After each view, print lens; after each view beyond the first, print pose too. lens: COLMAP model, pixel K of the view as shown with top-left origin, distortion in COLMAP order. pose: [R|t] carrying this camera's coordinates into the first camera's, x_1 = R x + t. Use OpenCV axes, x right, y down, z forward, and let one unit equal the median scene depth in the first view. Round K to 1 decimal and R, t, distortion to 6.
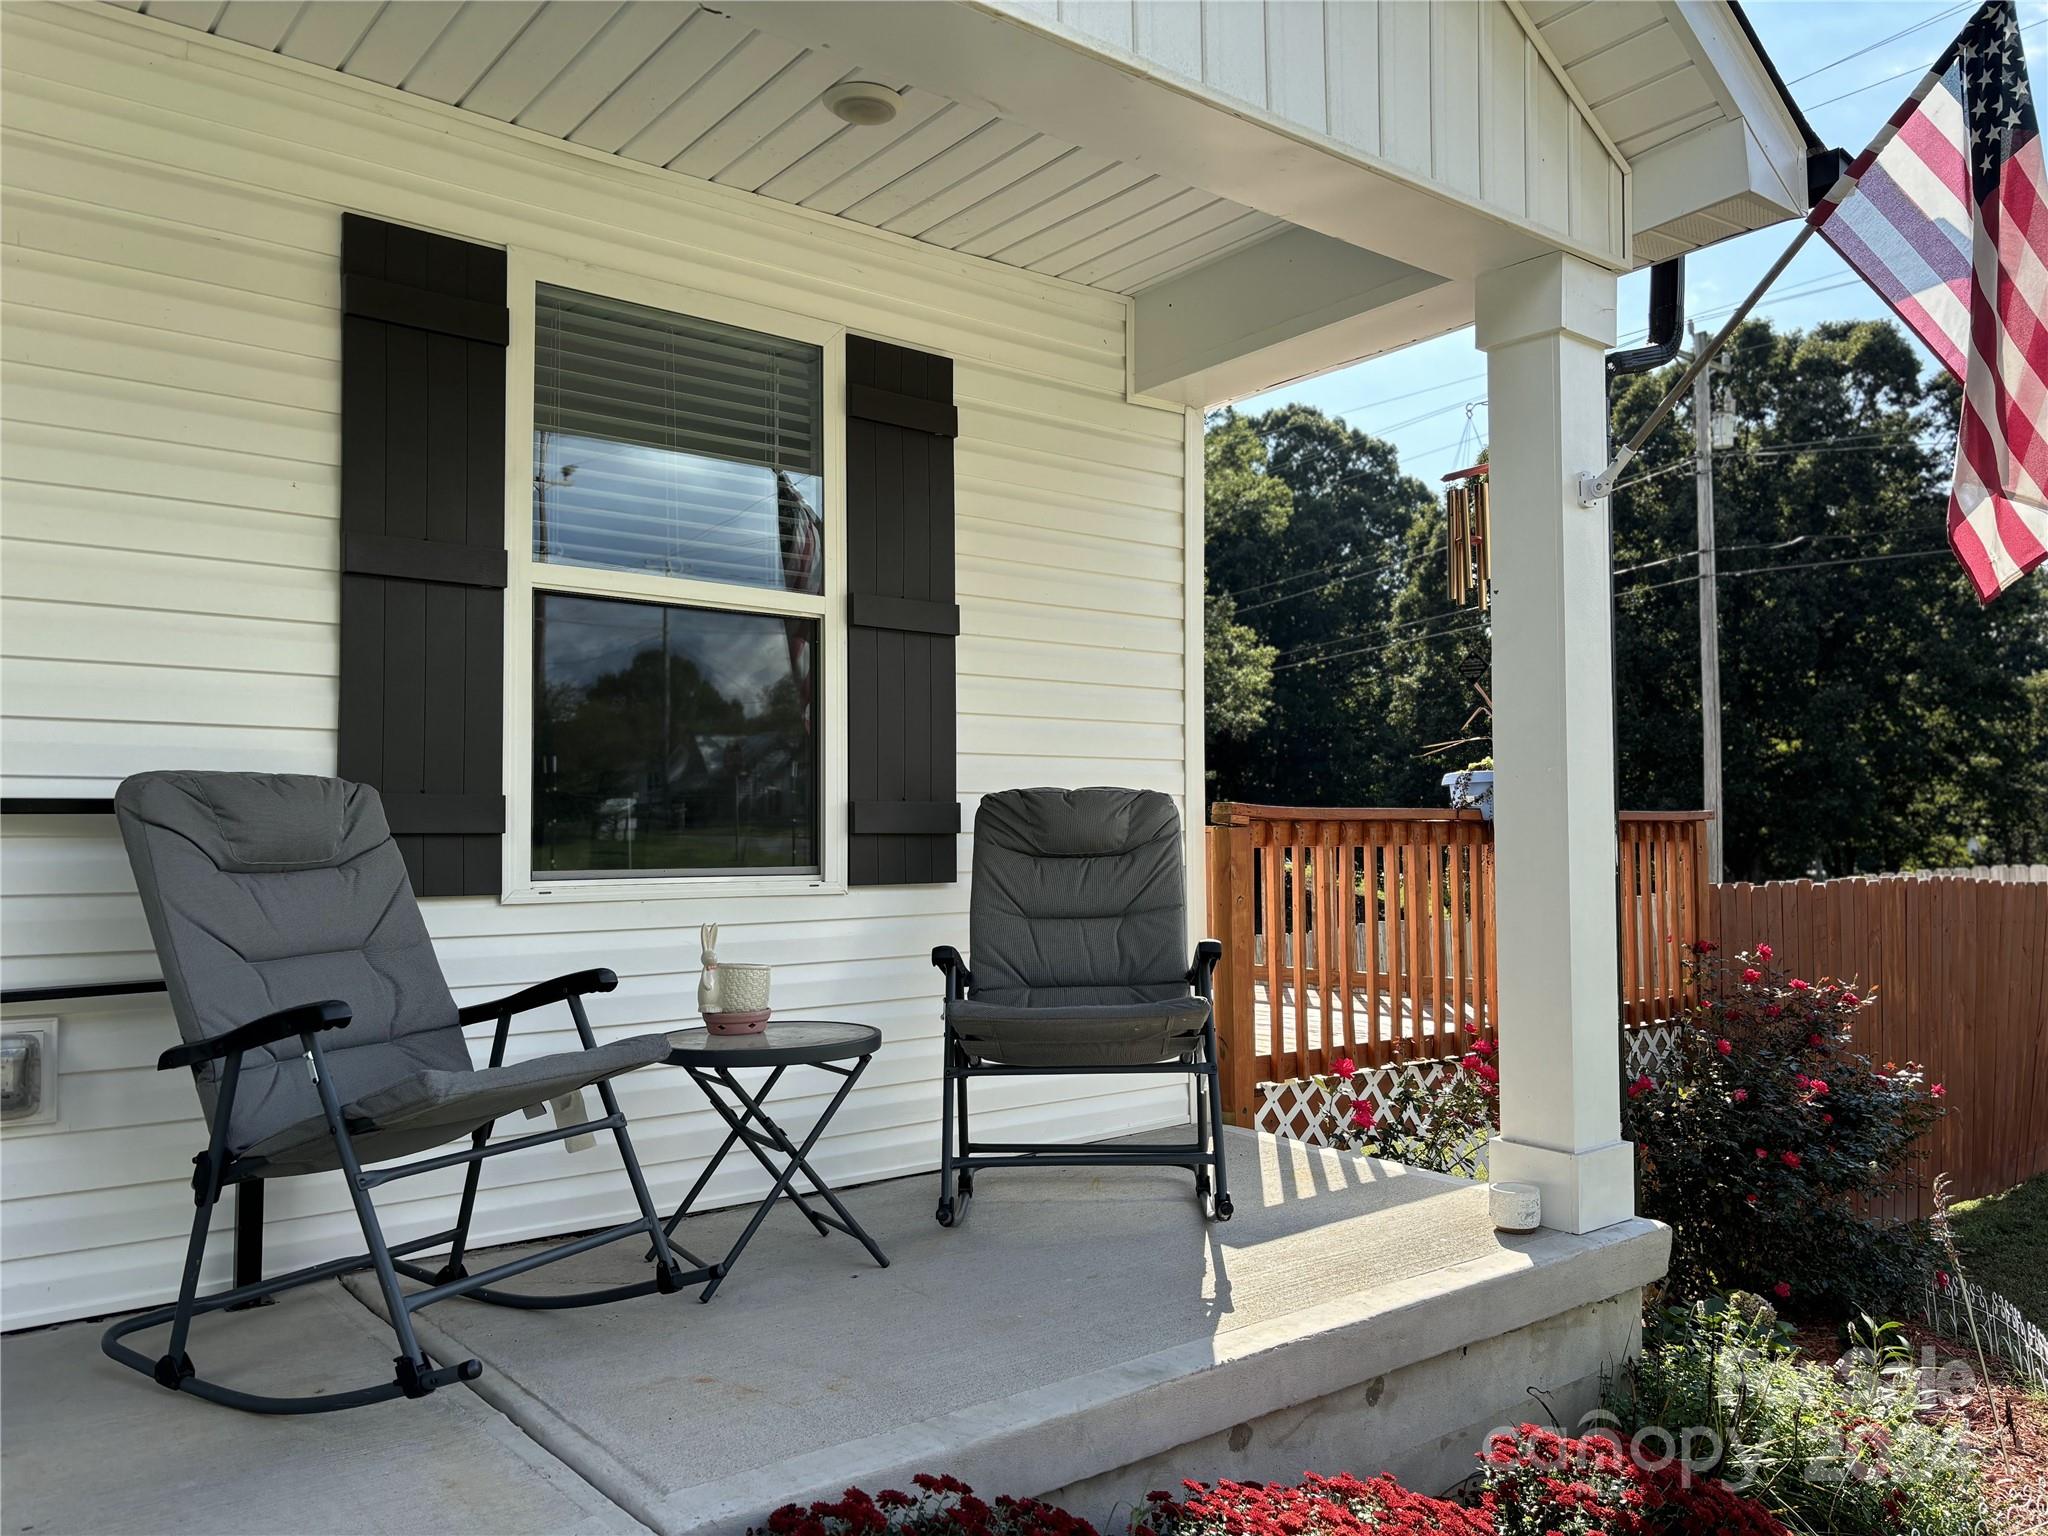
lens RADIAL K [[1559.8, 0, 1036.3], [0, 1559.8, 789.5], [0, 0, 1]] dist [0.034444, -0.039693]
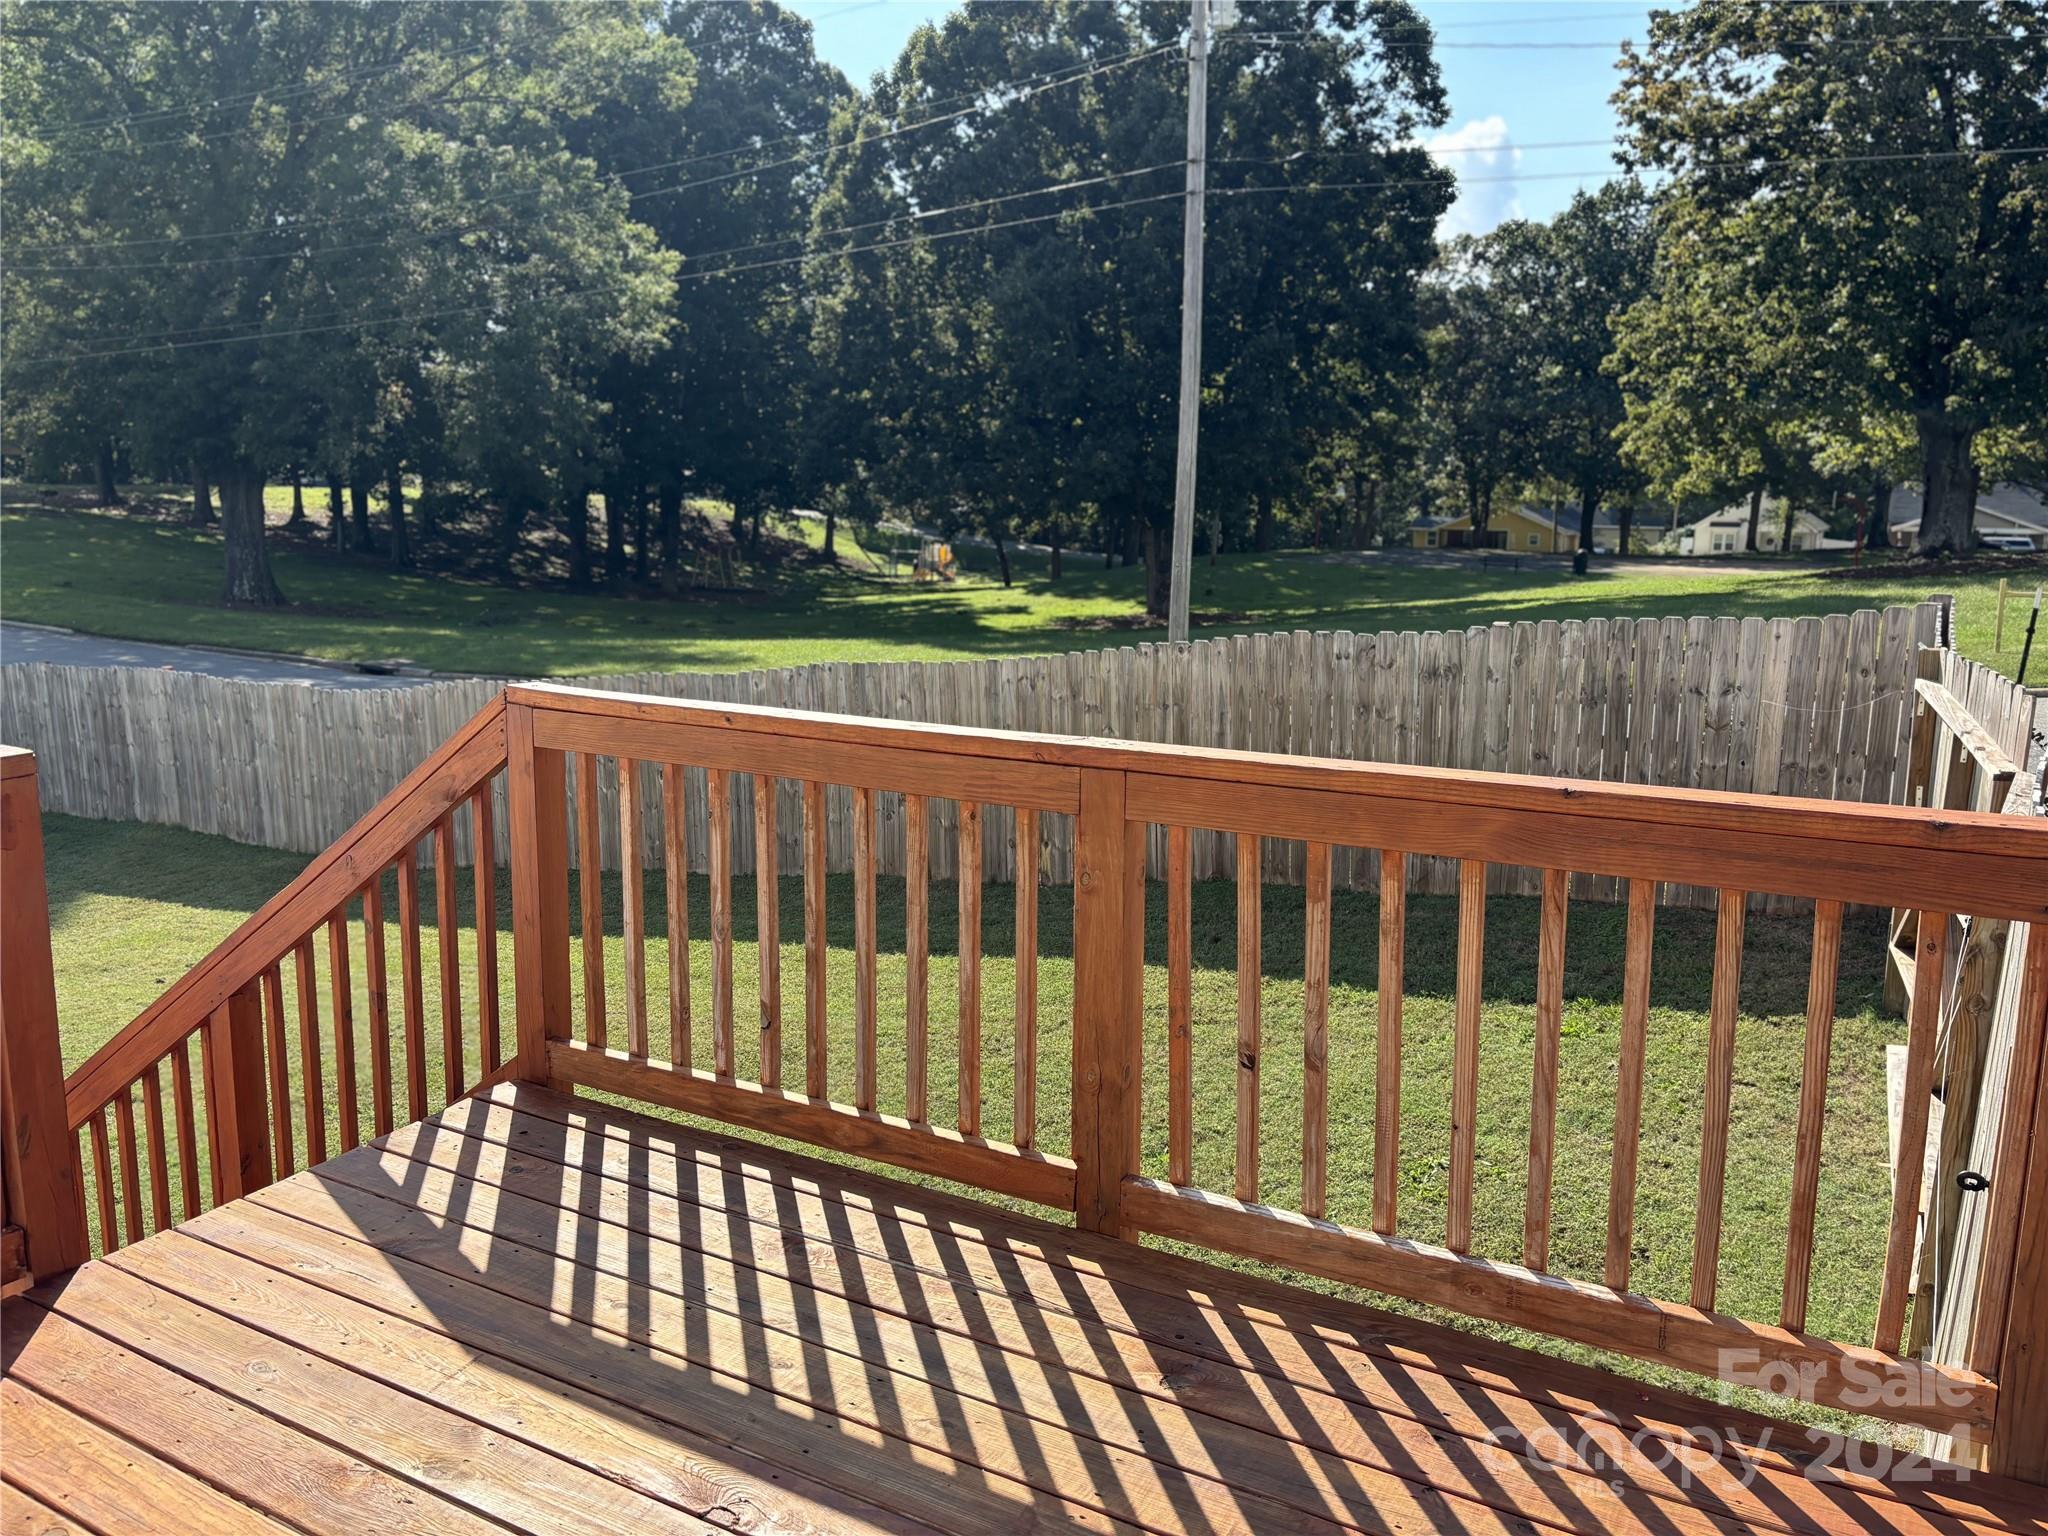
lens RADIAL K [[1559.8, 0, 1026.9], [0, 1559.8, 789.0], [0, 0, 1]] dist [0.034444, -0.039693]
pose [[0.934181, -0.054270, 0.352647, 0.013645], [-0.029062, 0.973507, 0.226803, -0.005995], [-0.355613, -0.222124, 0.907855, 0.097095]]
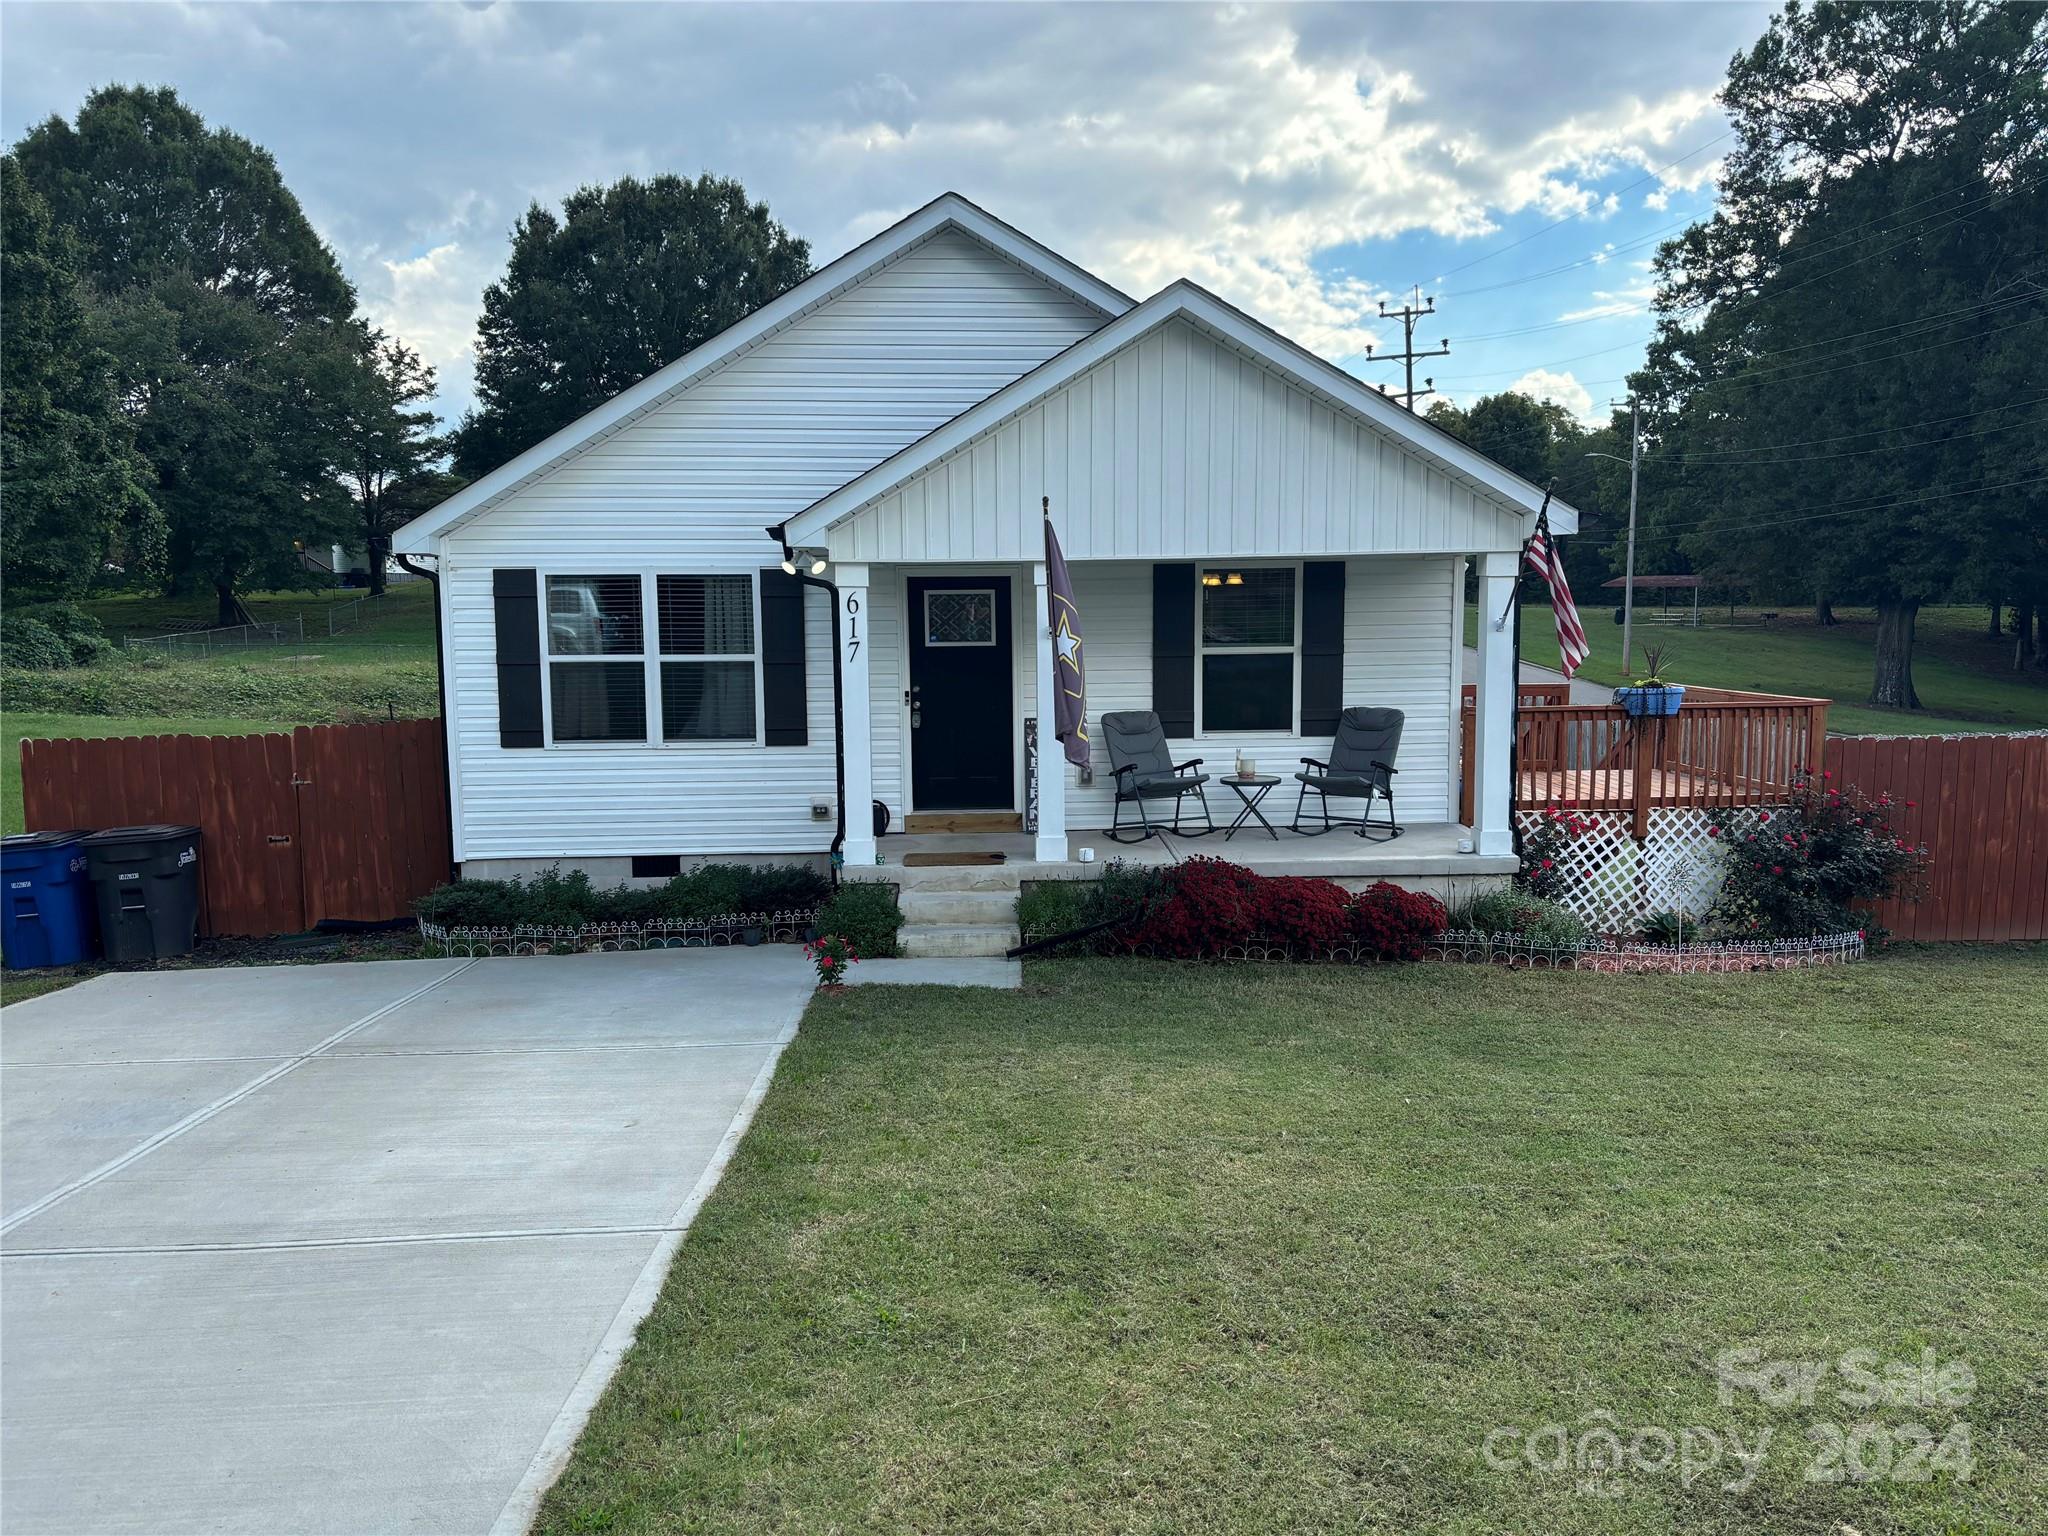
lens RADIAL K [[1559.8, 0, 1031.5], [0, 1559.8, 762.7], [0, 0, 1]] dist [0.034444, -0.039693]
pose [[0.799416, 0.068682, -0.596839, 0.094577], [0.022742, 0.989272, 0.144303, -0.025059], [0.600348, -0.128931, 0.789278, -0.131523]]
